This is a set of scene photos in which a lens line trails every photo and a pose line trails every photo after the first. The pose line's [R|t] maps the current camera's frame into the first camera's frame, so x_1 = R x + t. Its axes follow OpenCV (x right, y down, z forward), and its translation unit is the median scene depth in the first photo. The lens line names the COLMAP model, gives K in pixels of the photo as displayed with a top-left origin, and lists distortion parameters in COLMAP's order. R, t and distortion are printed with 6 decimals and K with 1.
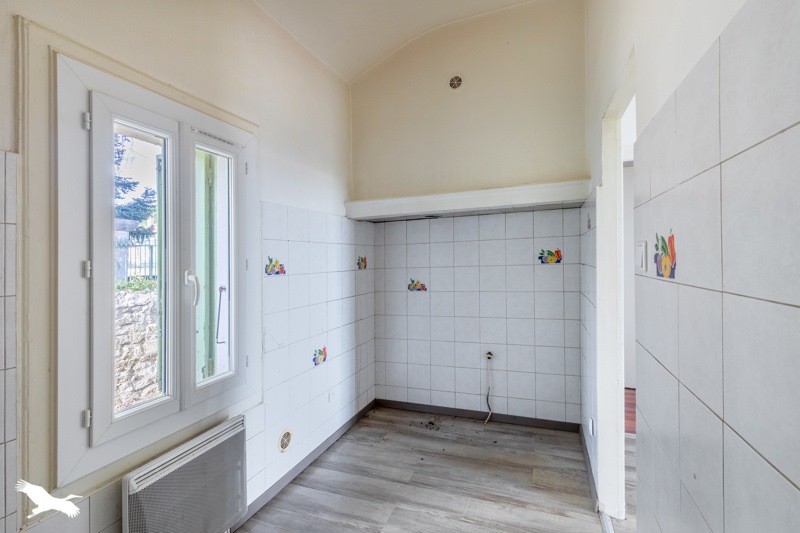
lens RADIAL K [[367.8, 0, 401.7], [0, 367.8, 253.8], [0, 0, 1]] dist [-0.001122, -0.000203]
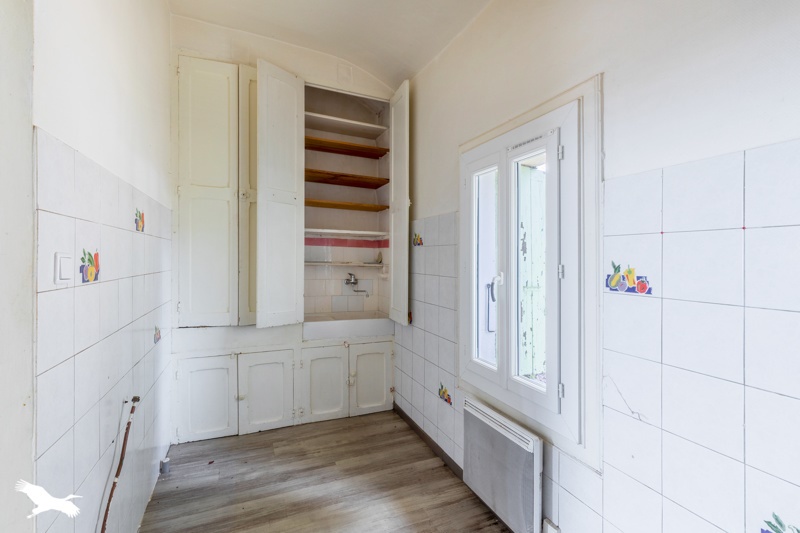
lens RADIAL K [[367.8, 0, 403.3], [0, 367.8, 259.4], [0, 0, 1]] dist [-0.001122, -0.000203]
pose [[-0.721181, 0.010807, -0.692662, 0.412569], [0.012973, 0.999914, 0.002094, -0.004276], [0.692625, -0.007476, -0.721259, 1.425681]]
